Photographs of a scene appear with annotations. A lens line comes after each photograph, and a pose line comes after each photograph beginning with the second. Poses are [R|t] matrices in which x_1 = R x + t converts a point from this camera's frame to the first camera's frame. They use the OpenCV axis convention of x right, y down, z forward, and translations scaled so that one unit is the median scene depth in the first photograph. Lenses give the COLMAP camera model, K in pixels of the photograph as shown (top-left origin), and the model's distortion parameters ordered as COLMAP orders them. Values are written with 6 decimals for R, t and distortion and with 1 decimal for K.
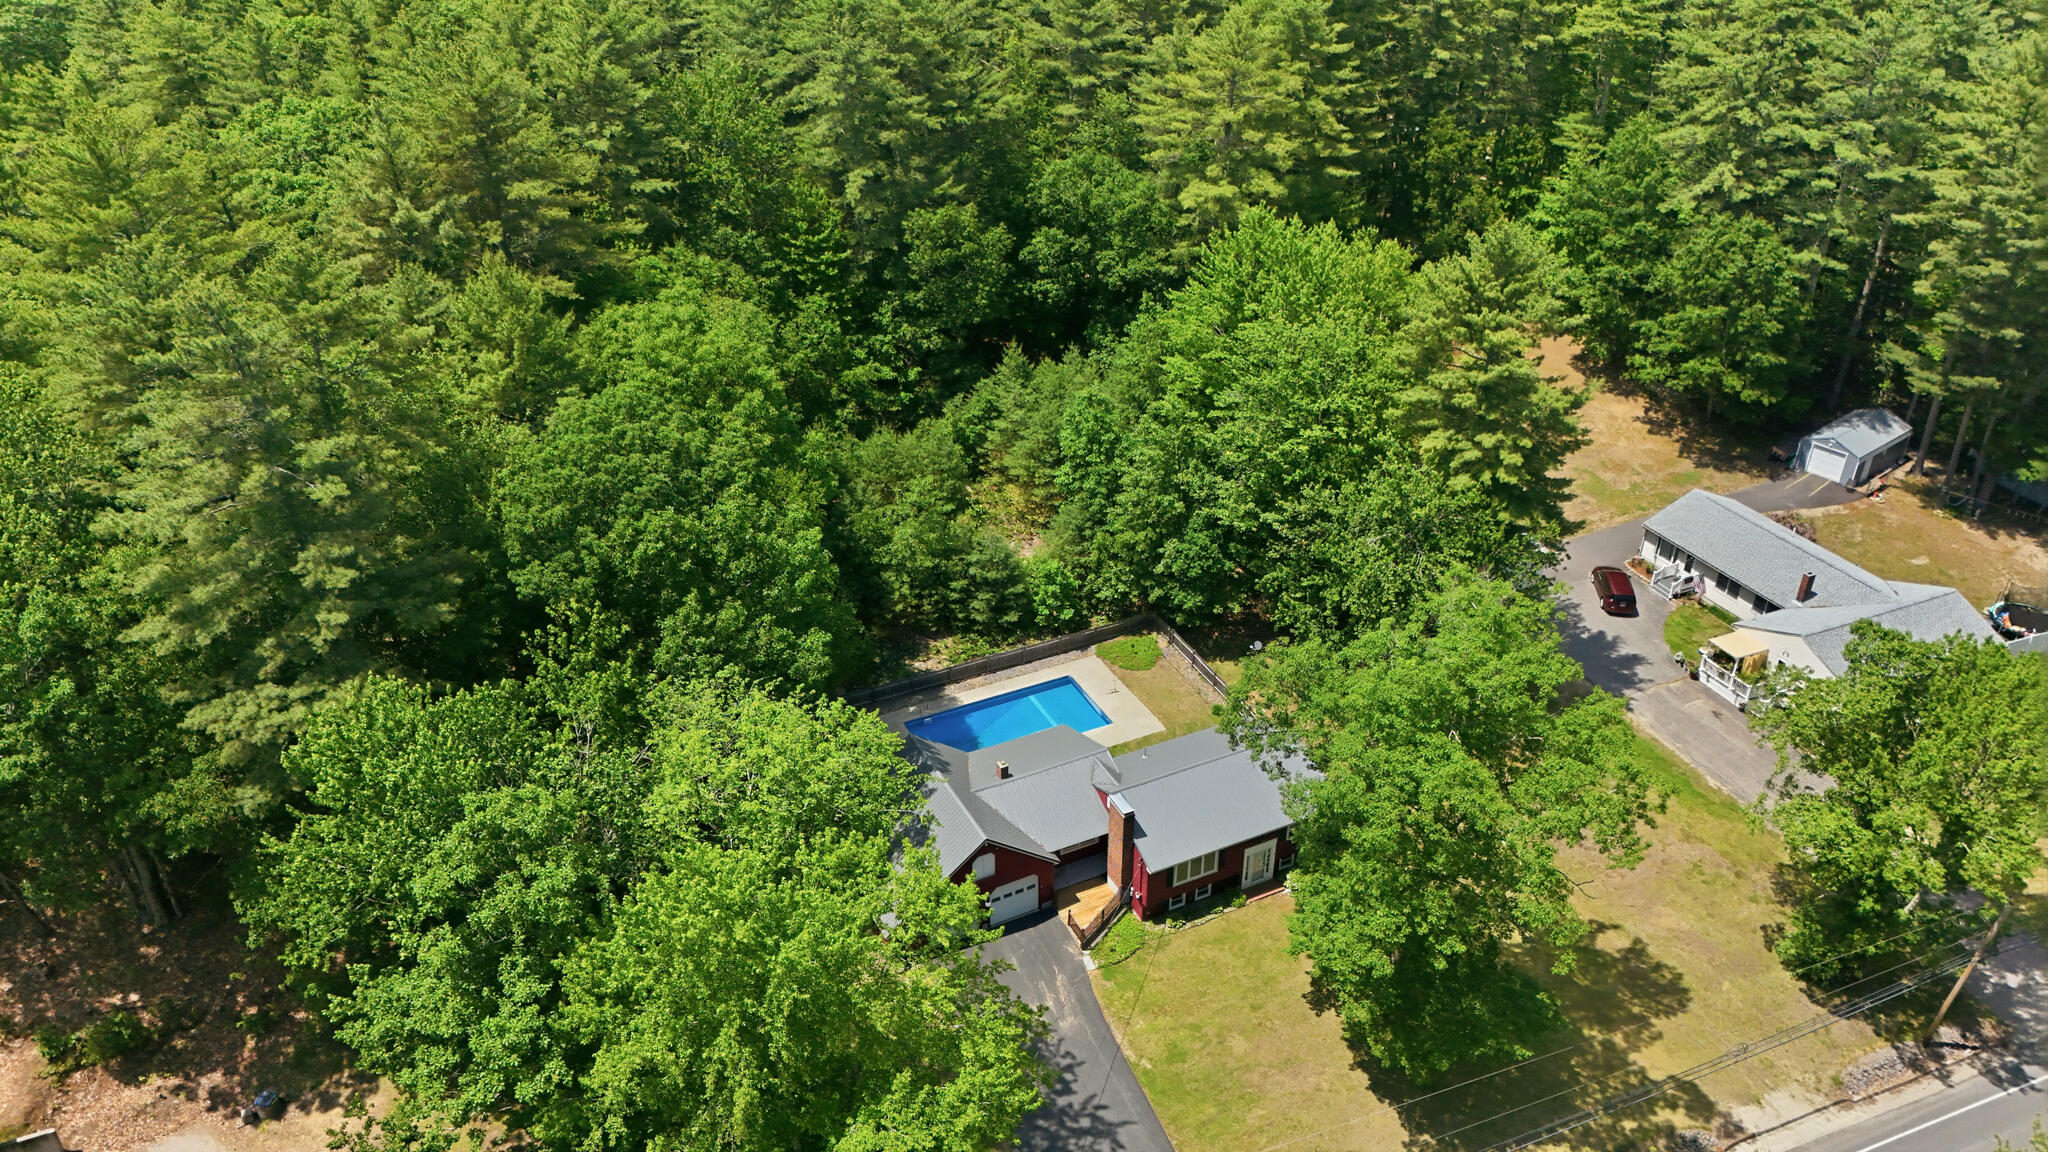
lens RADIAL K [[1493.6, 0, 1024.0], [0, 1493.6, 576.0], [0, 0, 1]] dist [0.080463, -0.085320]
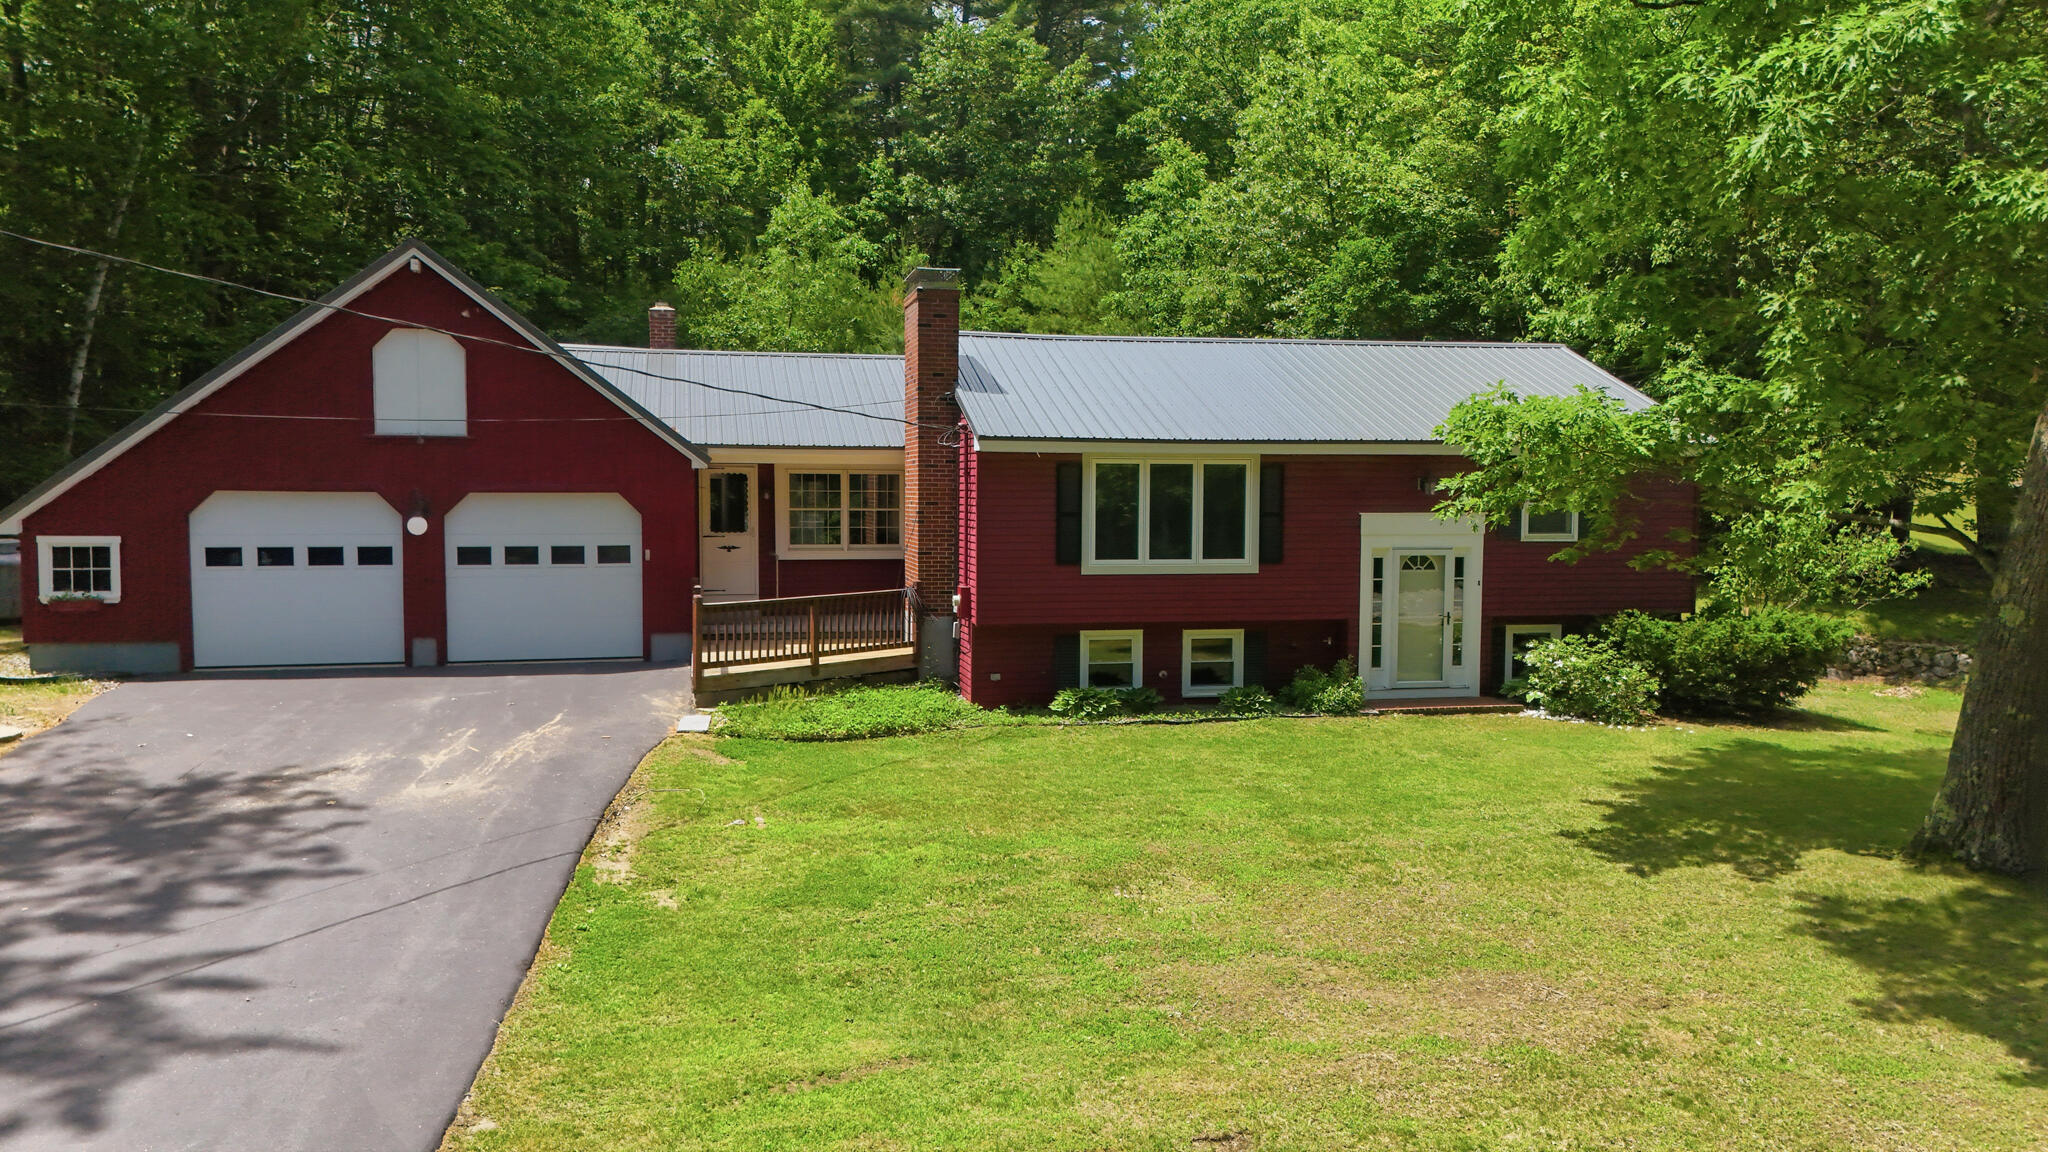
lens RADIAL K [[1493.6, 0, 1024.0], [0, 1493.6, 576.0], [0, 0, 1]] dist [0.080463, -0.085320]
pose [[0.973725, 0.016715, -0.227112, 0.155288], [-0.122602, 0.878912, -0.460959, 0.344431], [0.191907, 0.476692, 0.857868, 0.772035]]
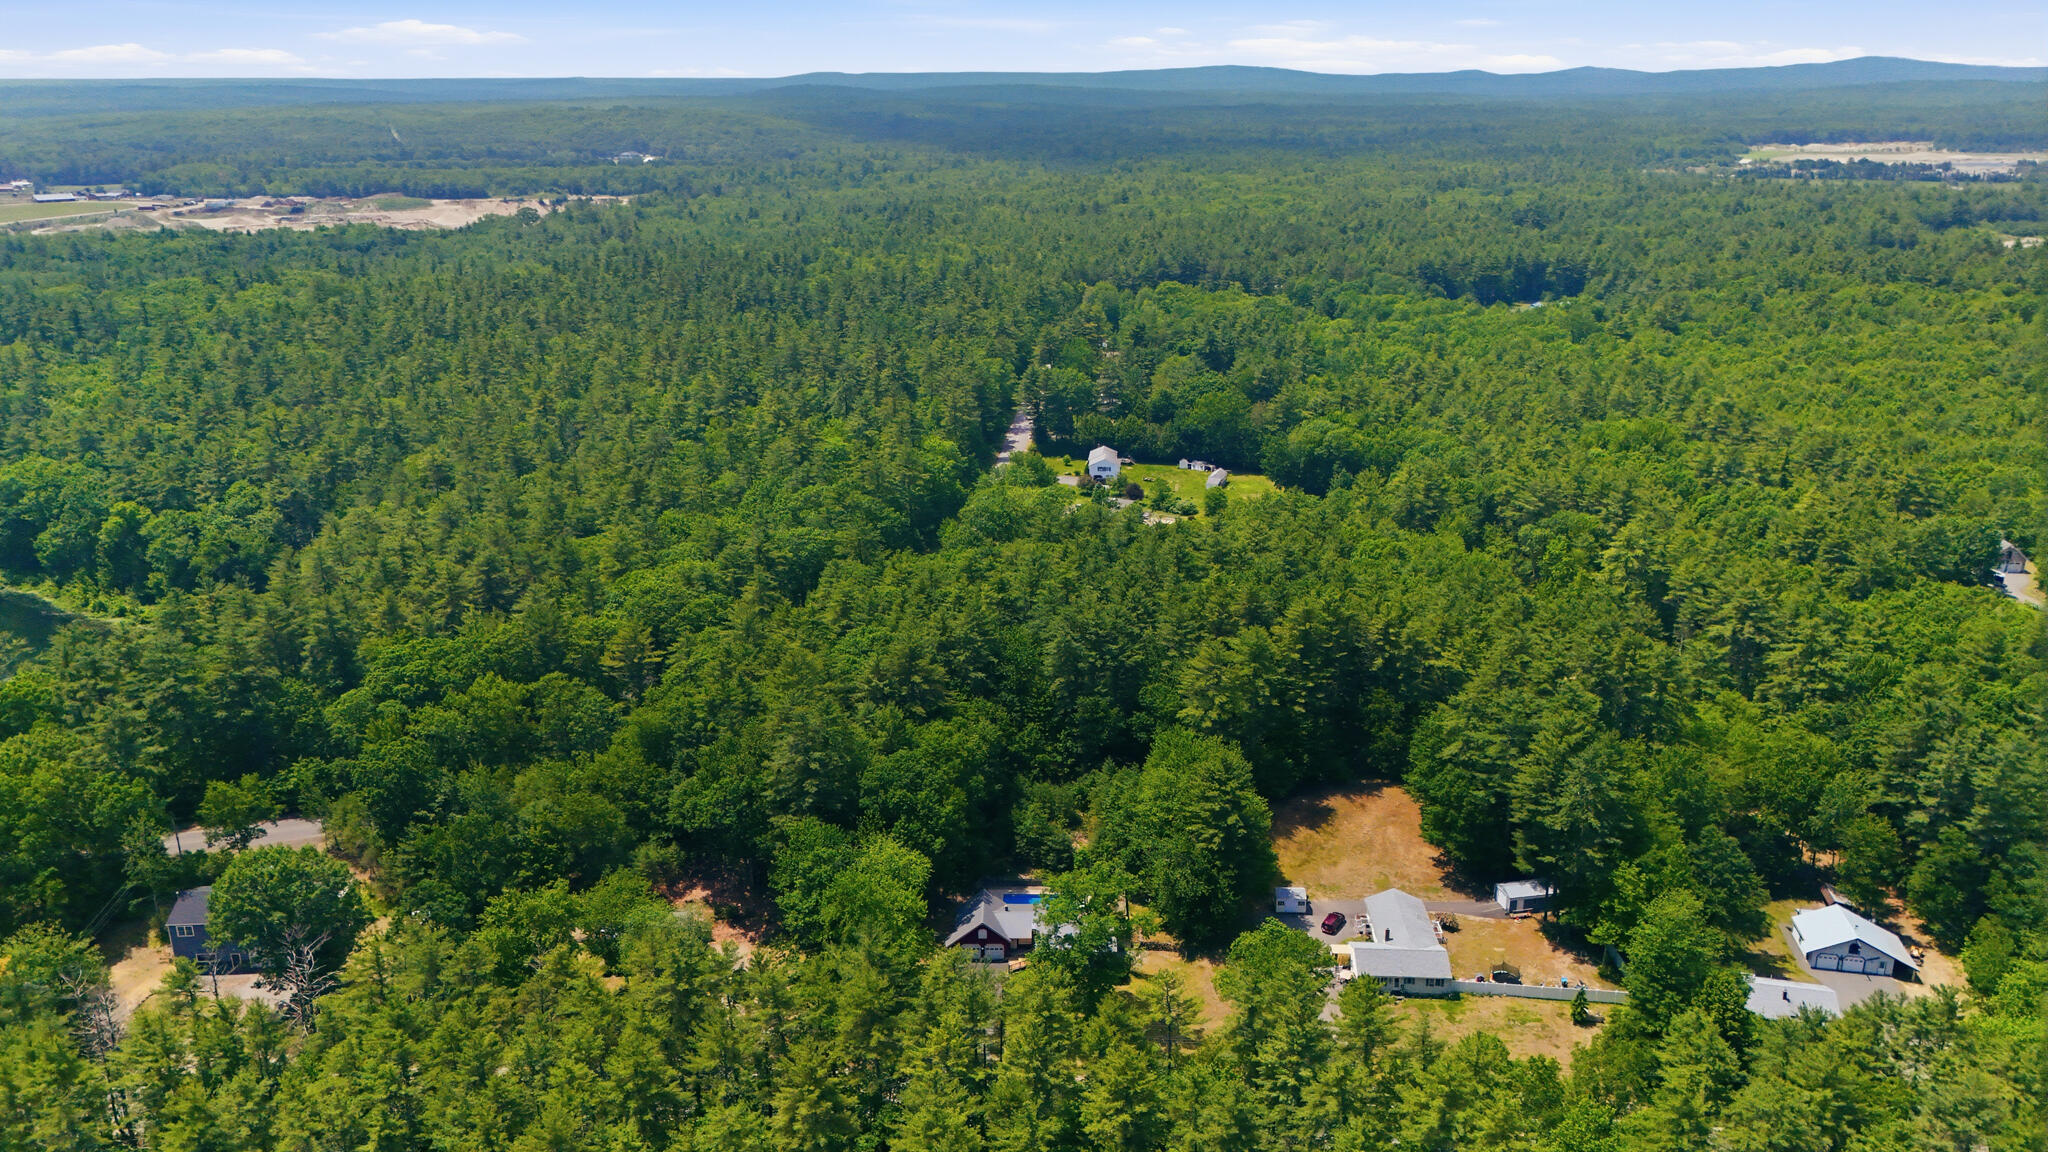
lens RADIAL K [[1493.6, 0, 1024.0], [0, 1493.6, 576.0], [0, 0, 1]] dist [0.080463, -0.085320]
pose [[0.890315, 0.143499, -0.432143, 1.182341], [-0.233769, 0.958473, -0.163344, -0.016604], [0.390757, 0.246449, 0.886889, -1.697905]]
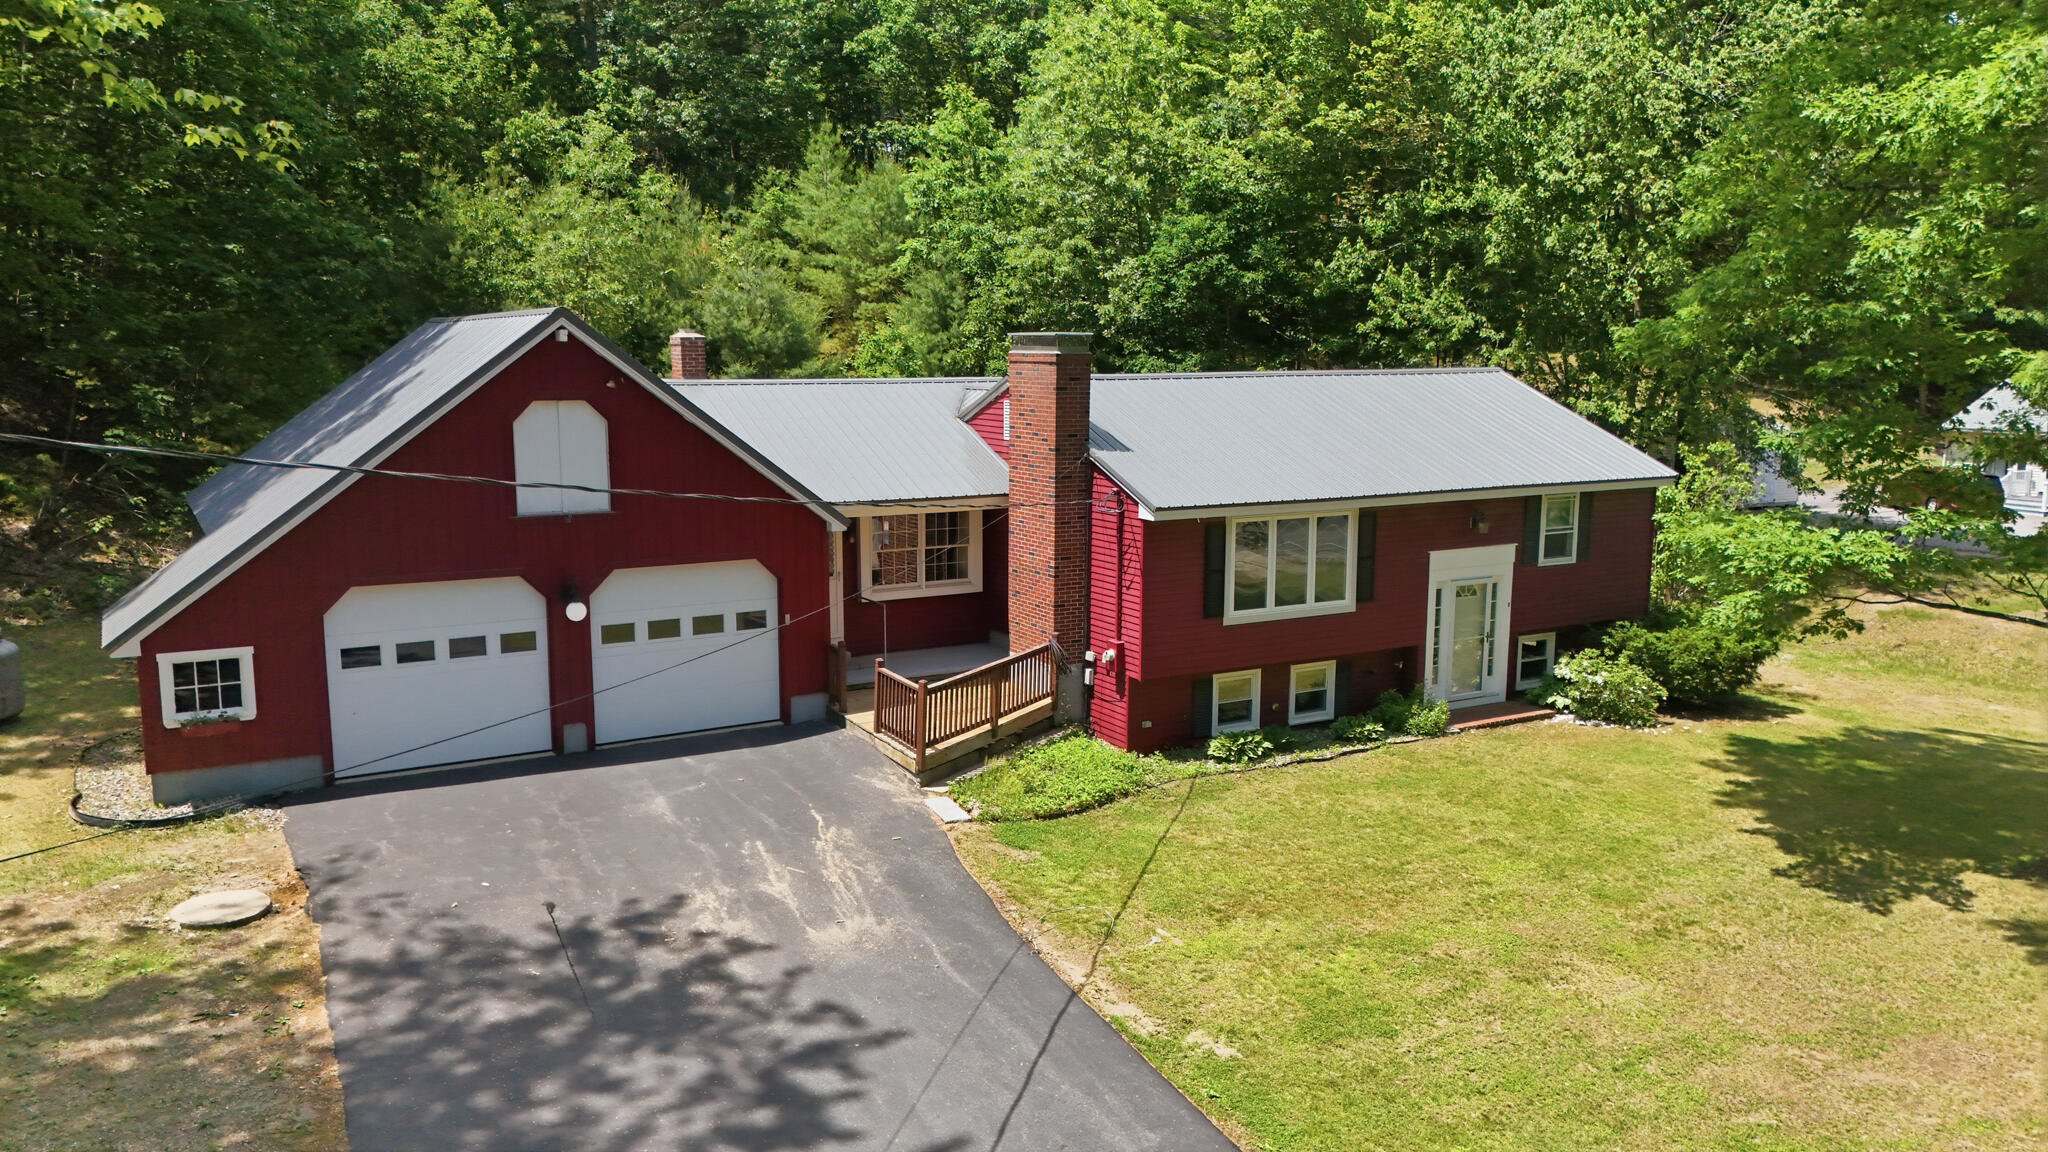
lens RADIAL K [[1493.6, 0, 1024.0], [0, 1493.6, 576.0], [0, 0, 1]] dist [0.080463, -0.085320]
pose [[0.997643, -0.008701, 0.068060, 0.039541], [0.034854, 0.918683, -0.393454, 0.321733], [-0.059102, 0.394899, 0.916822, 0.734630]]
